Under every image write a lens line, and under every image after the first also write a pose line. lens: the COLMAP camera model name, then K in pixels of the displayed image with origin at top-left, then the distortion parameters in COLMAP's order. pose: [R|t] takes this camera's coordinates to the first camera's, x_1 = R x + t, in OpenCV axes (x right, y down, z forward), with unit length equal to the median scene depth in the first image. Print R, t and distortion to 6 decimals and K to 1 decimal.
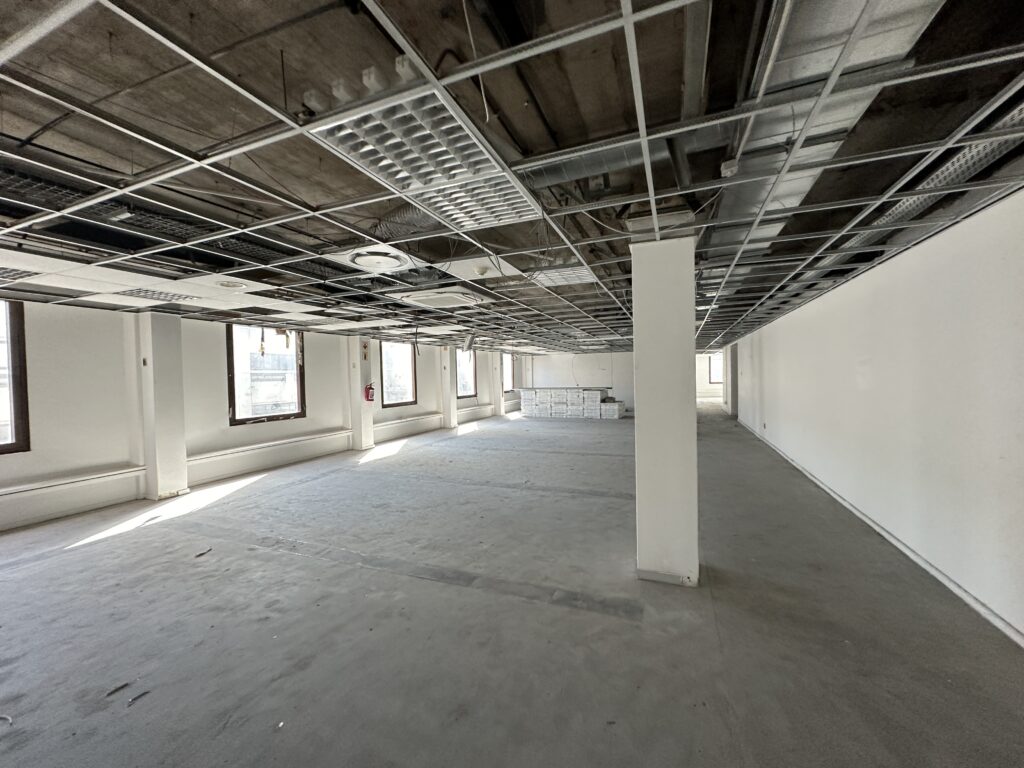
lens RADIAL K [[405.9, 0, 505.6], [0, 405.9, 383.3], [0, 0, 1]] dist [-0.000936, -0.000046]
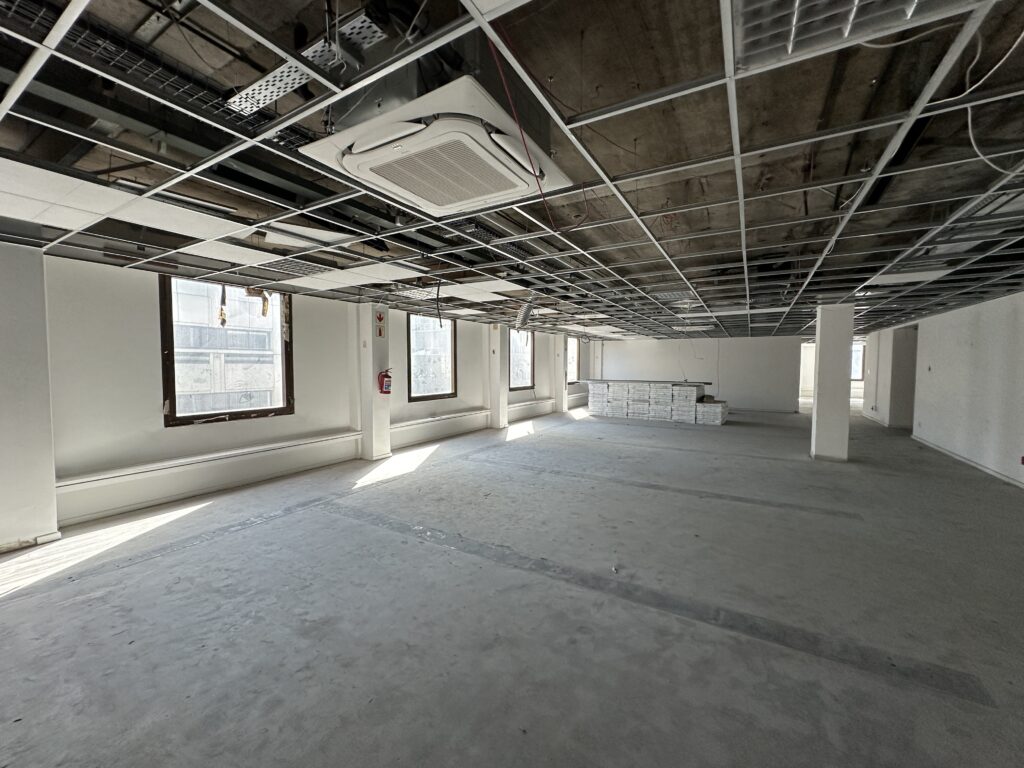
lens RADIAL K [[405.9, 0, 505.6], [0, 405.9, 383.3], [0, 0, 1]] dist [-0.000936, -0.000046]
pose [[0.988864, 0.033022, -0.145112, -0.014758], [-0.028549, 0.999054, 0.032798, -0.004289], [0.146058, -0.028290, 0.988871, 0.294750]]
